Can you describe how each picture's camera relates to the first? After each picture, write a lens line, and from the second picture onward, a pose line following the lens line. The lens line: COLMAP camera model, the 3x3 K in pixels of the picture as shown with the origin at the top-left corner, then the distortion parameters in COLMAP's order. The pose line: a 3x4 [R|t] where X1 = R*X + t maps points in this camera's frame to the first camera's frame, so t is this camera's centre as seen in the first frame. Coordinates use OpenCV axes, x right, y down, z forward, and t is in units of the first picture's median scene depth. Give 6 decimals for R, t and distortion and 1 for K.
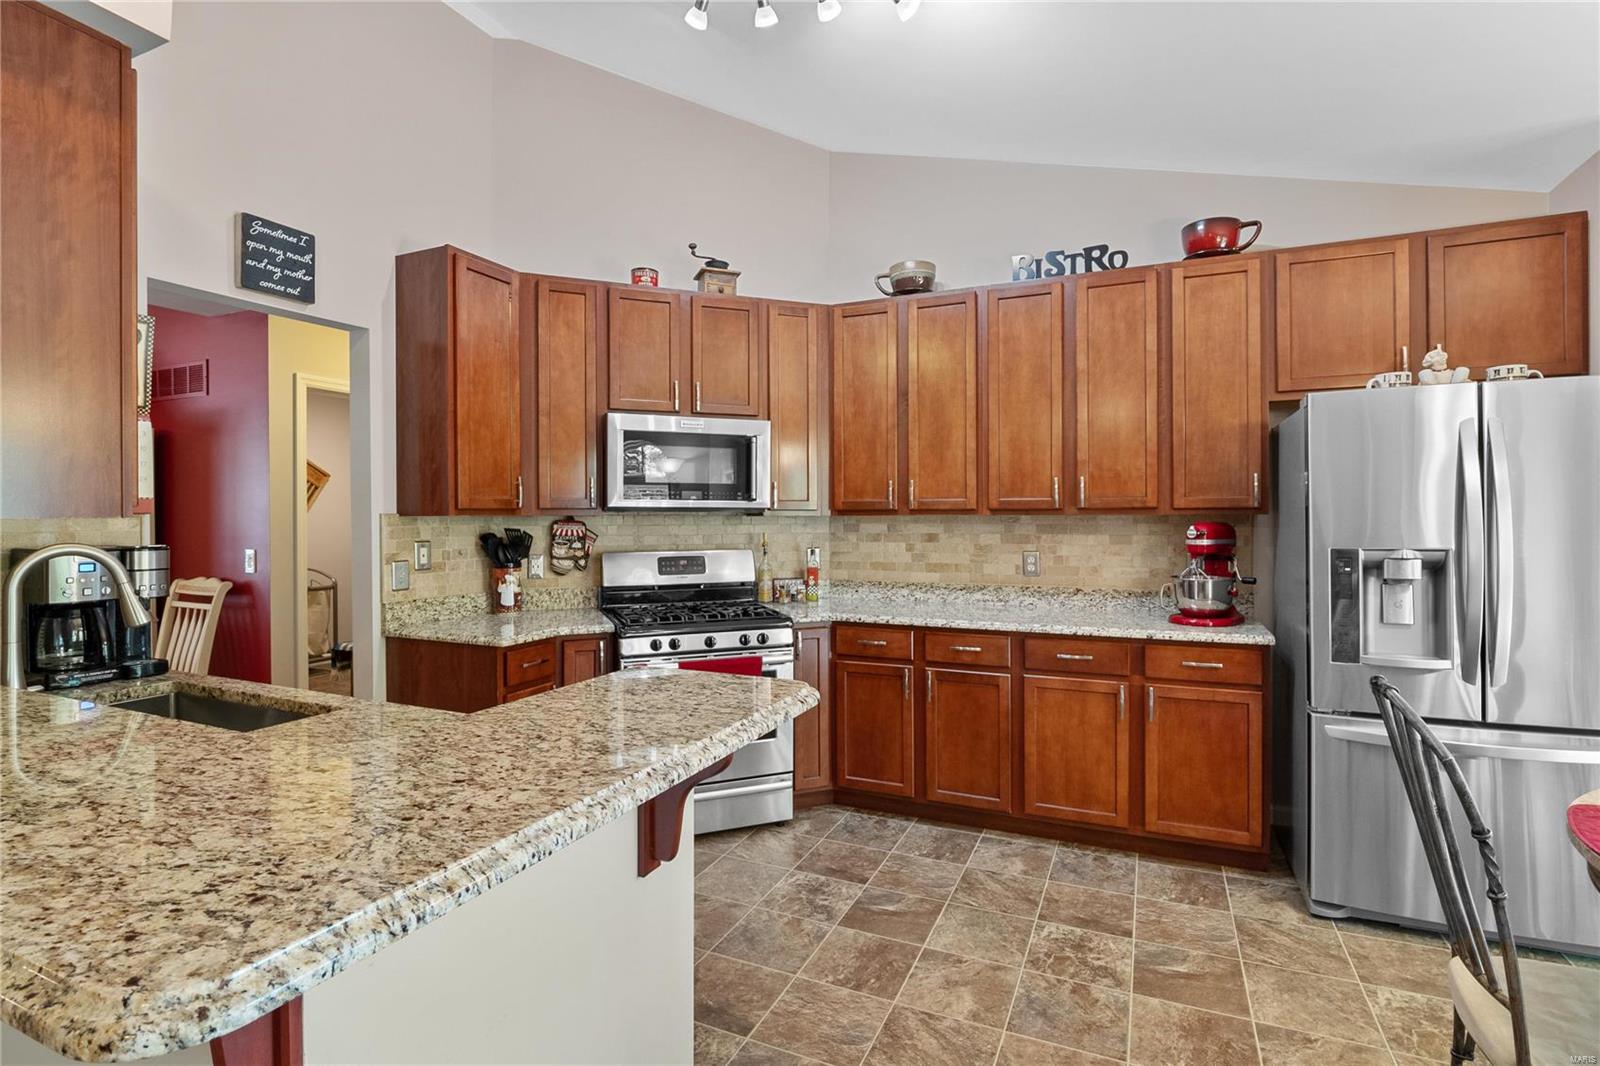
lens RADIAL K [[769.6, 0, 801.7], [0, 769.6, 522.9], [0, 0, 1]] dist [-0.008322, -0.000926]
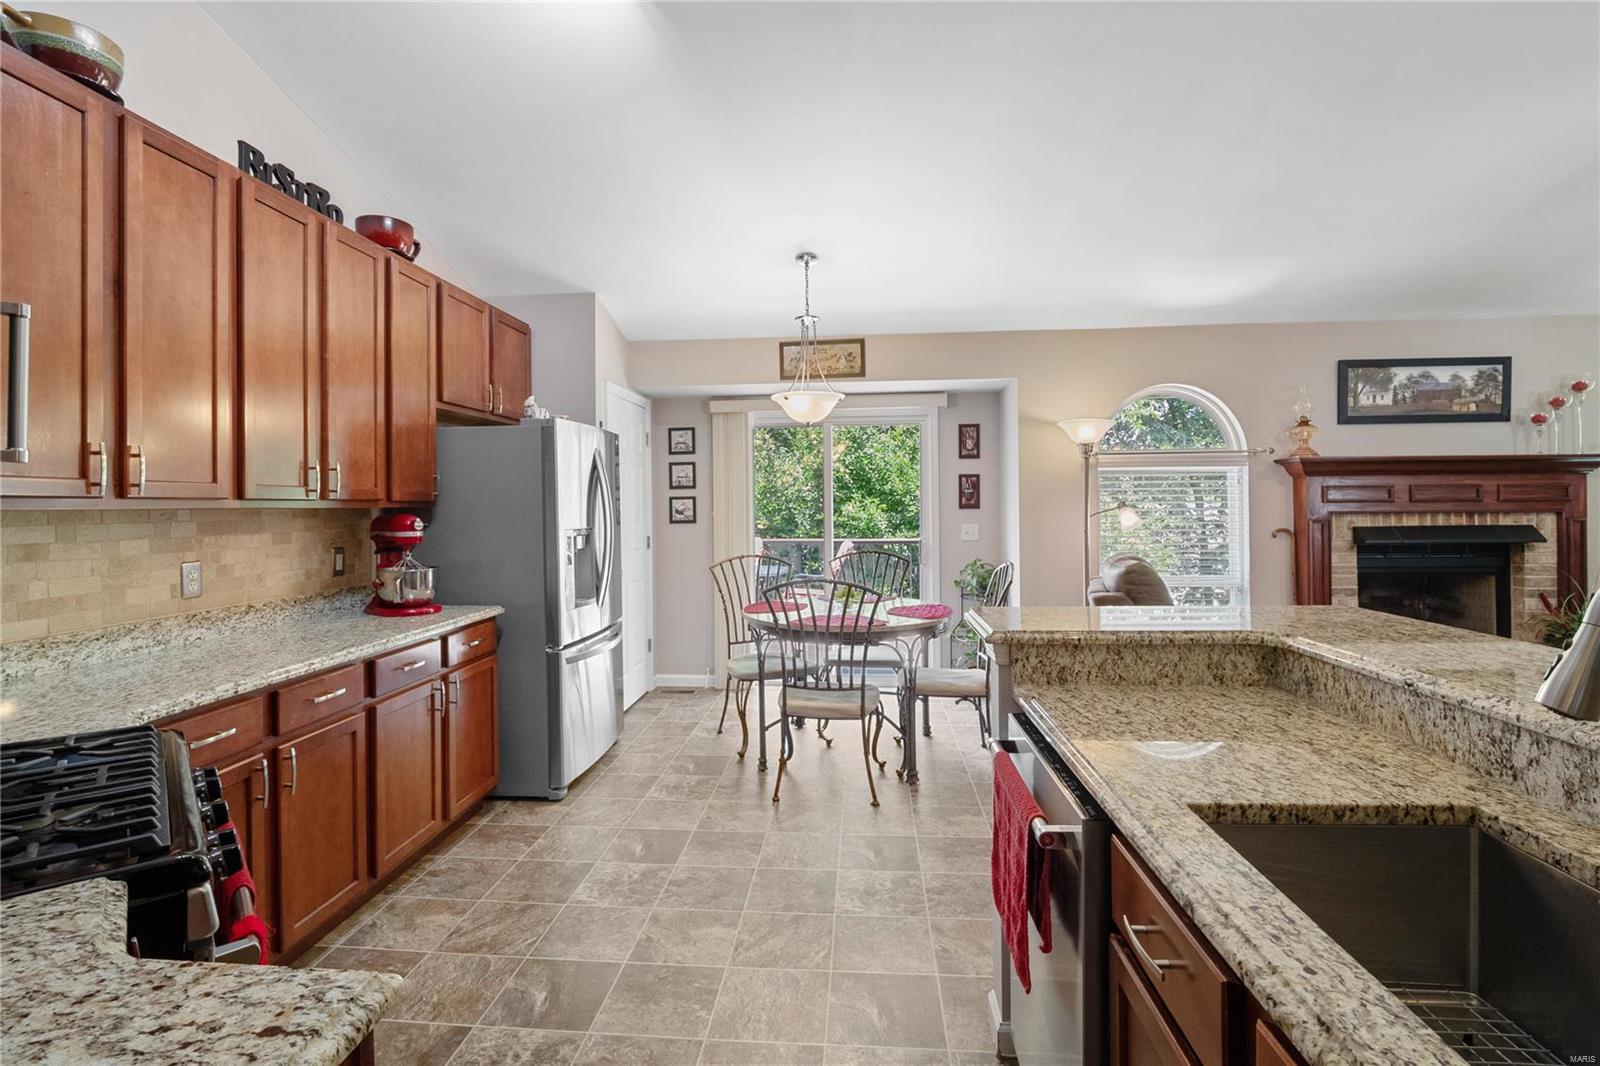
lens RADIAL K [[758.0, 0, 801.4], [0, 758.0, 505.1], [0, 0, 1]] dist [-0.012051, -0.000705]
pose [[-0.333346, 0.005961, 0.942786, -0.556883], [0.019627, 0.999807, 0.000618, -0.003687], [-0.942600, 0.018710, -0.333399, 0.773502]]
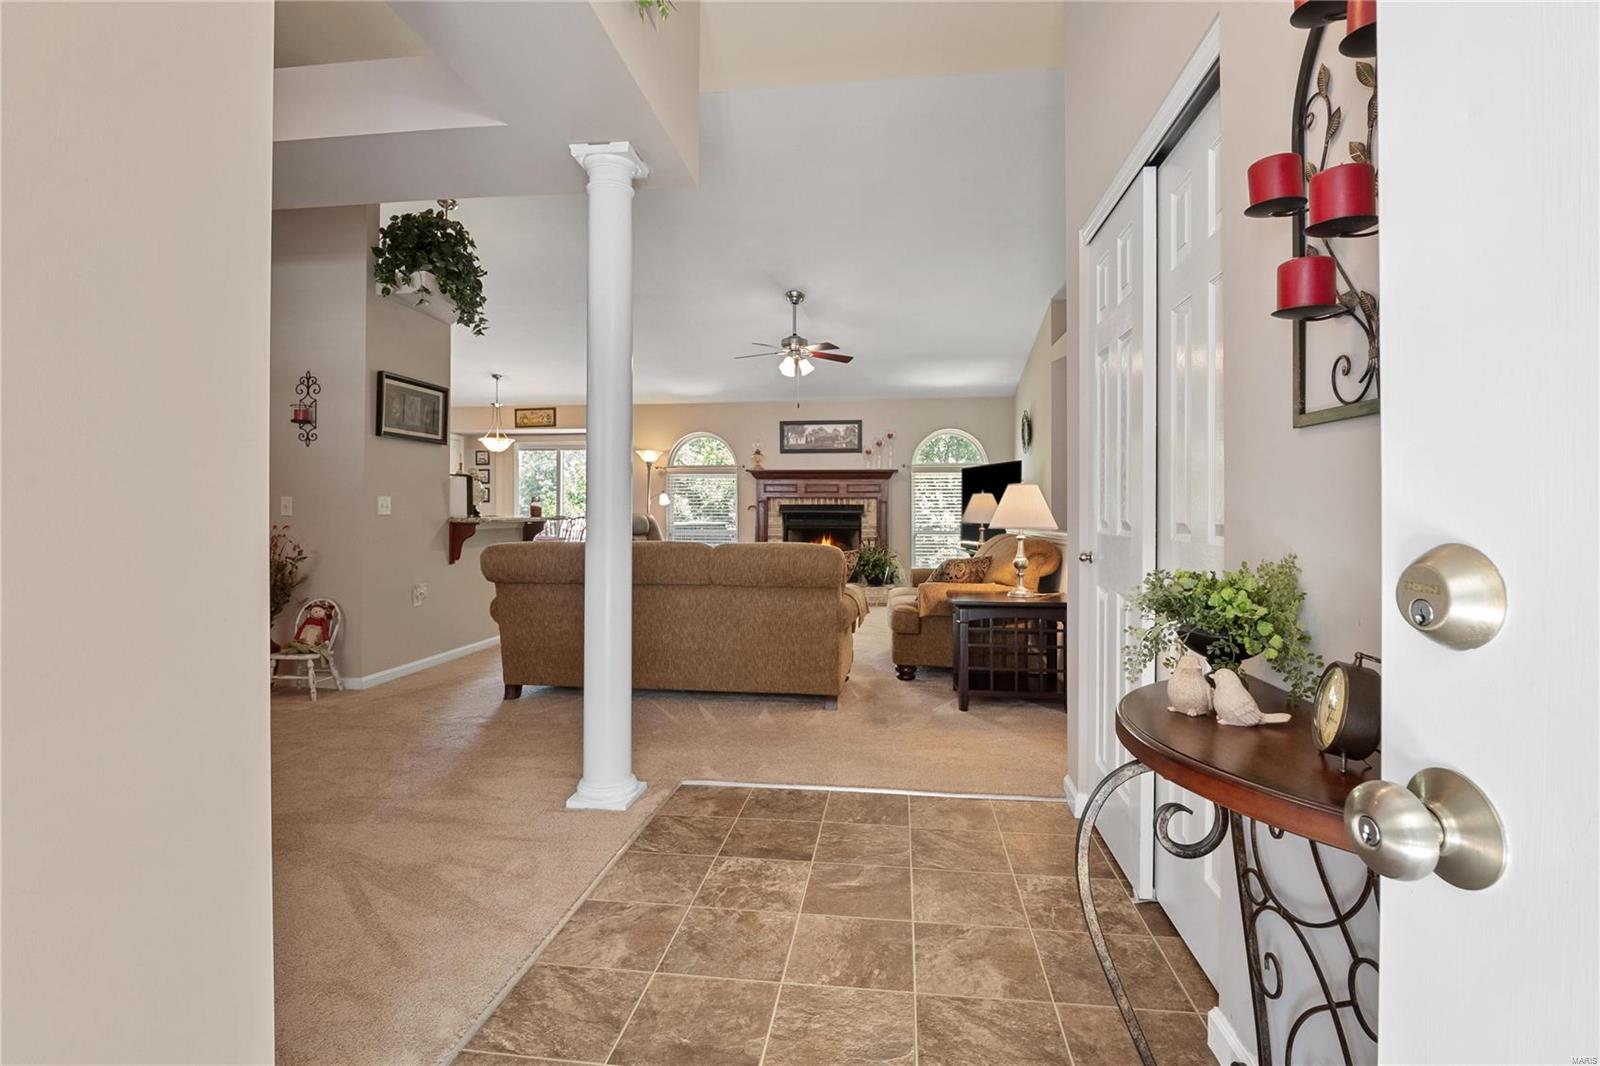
lens RADIAL K [[758.0, 0, 801.4], [0, 758.0, 505.1], [0, 0, 1]] dist [-0.012051, -0.000705]
pose [[-0.290307, 0.012217, 0.956856, -2.182492], [0.007438, 0.999917, -0.010510, 0.082972], [-0.956905, 0.004066, -0.290373, 0.132879]]
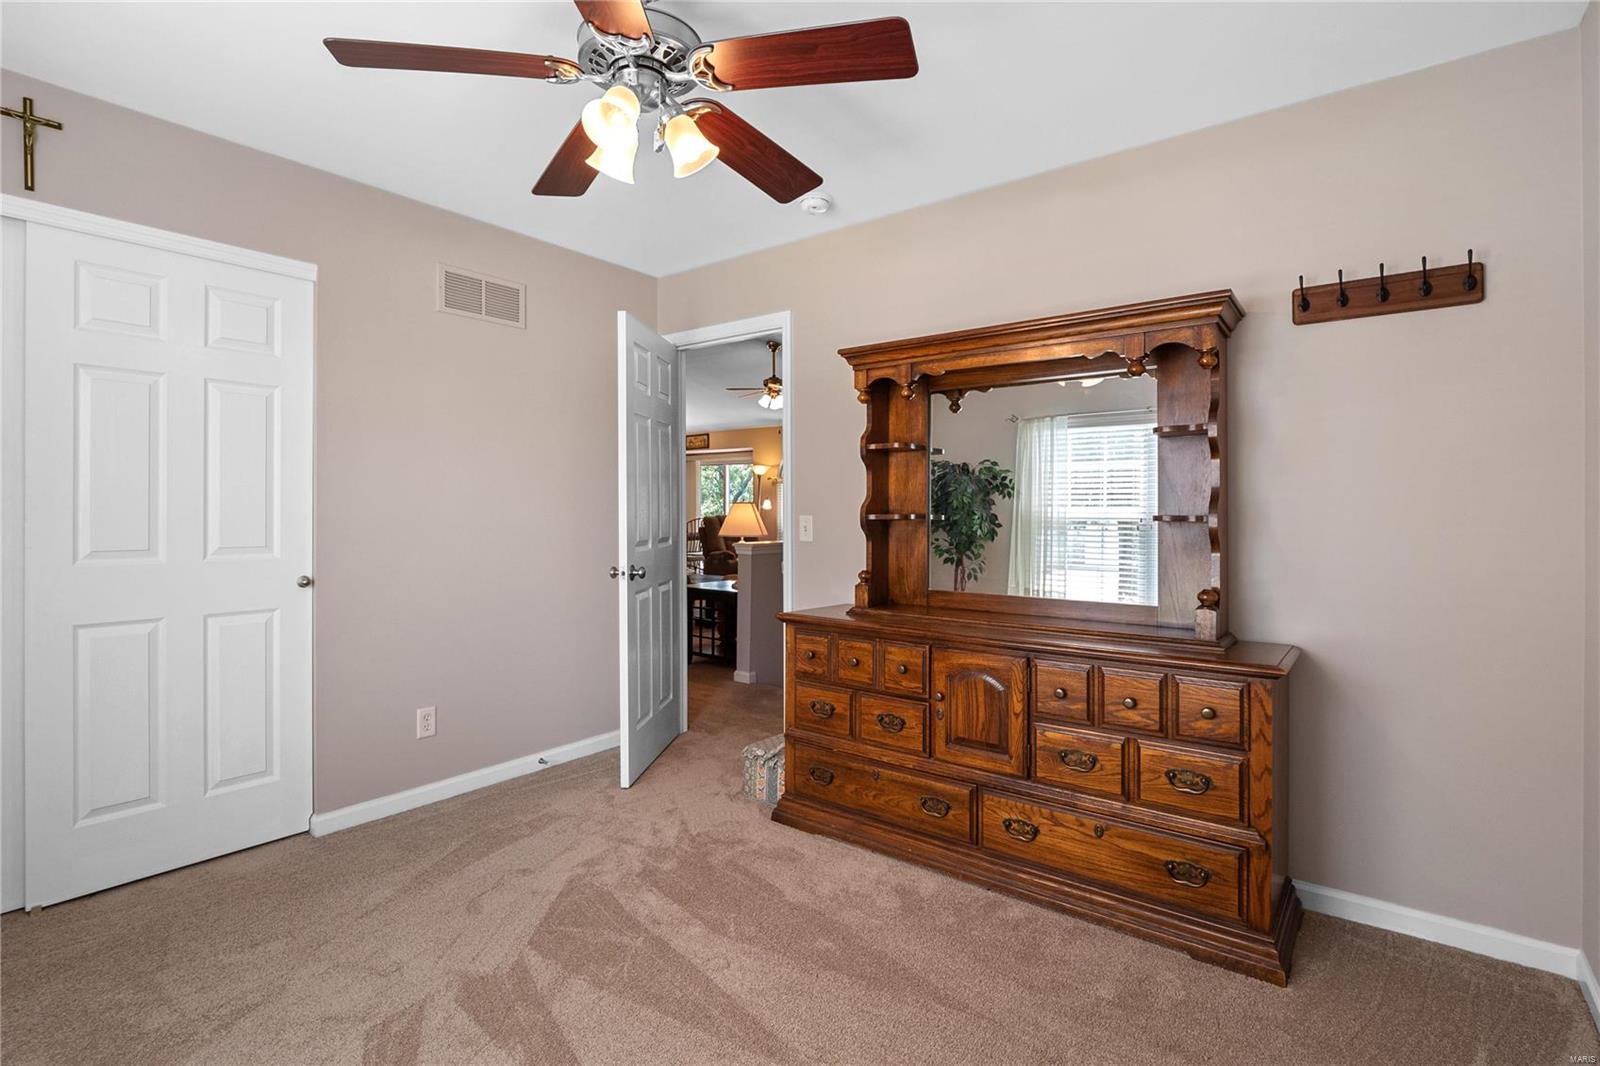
lens RADIAL K [[758.0, 0, 801.4], [0, 758.0, 505.1], [0, 0, 1]] dist [-0.012051, -0.000705]
pose [[0.227633, 0.003566, 0.973740, -2.682225], [0.009855, 0.999934, -0.005966, 0.056363], [-0.973697, 0.010955, 0.227583, -1.058586]]
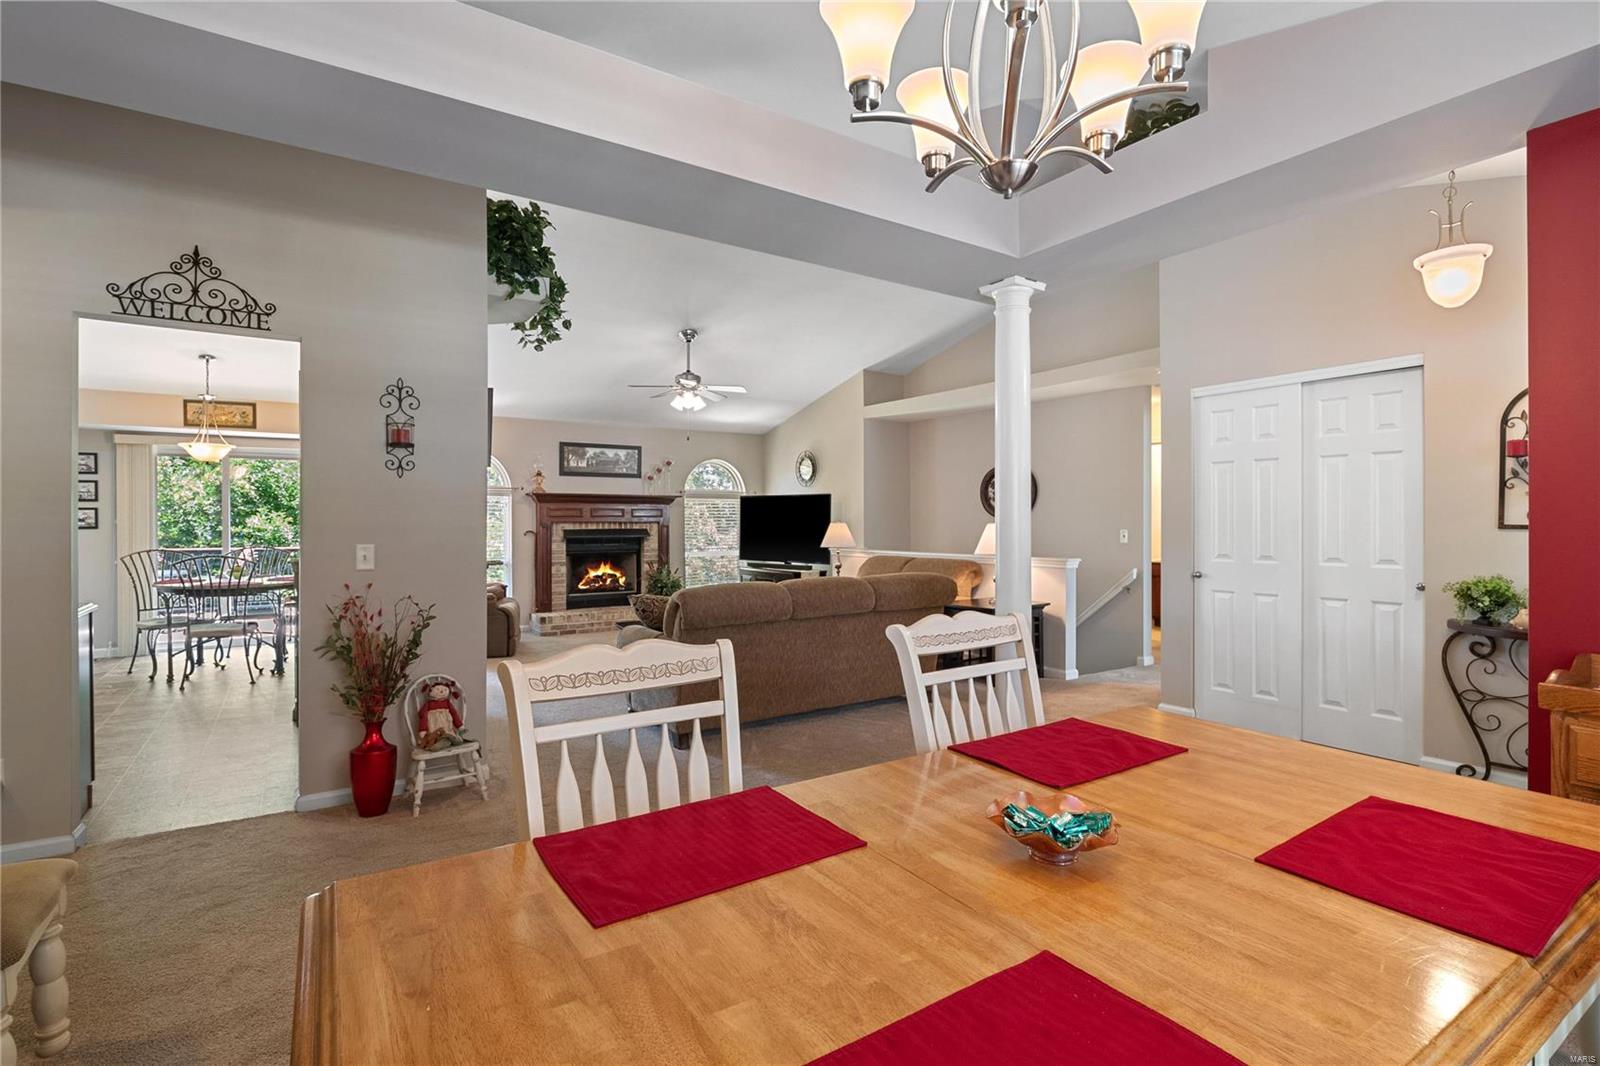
lens RADIAL K [[758.4, 0, 808.6], [0, 758.4, 523.7], [0, 0, 1]] dist [-0.022273, -0.000384]
pose [[-0.852876, 0.002650, 0.522106, -1.651262], [0.009732, 0.999894, 0.010823, 0.014769], [-0.522022, 0.014312, -0.852812, 1.158766]]
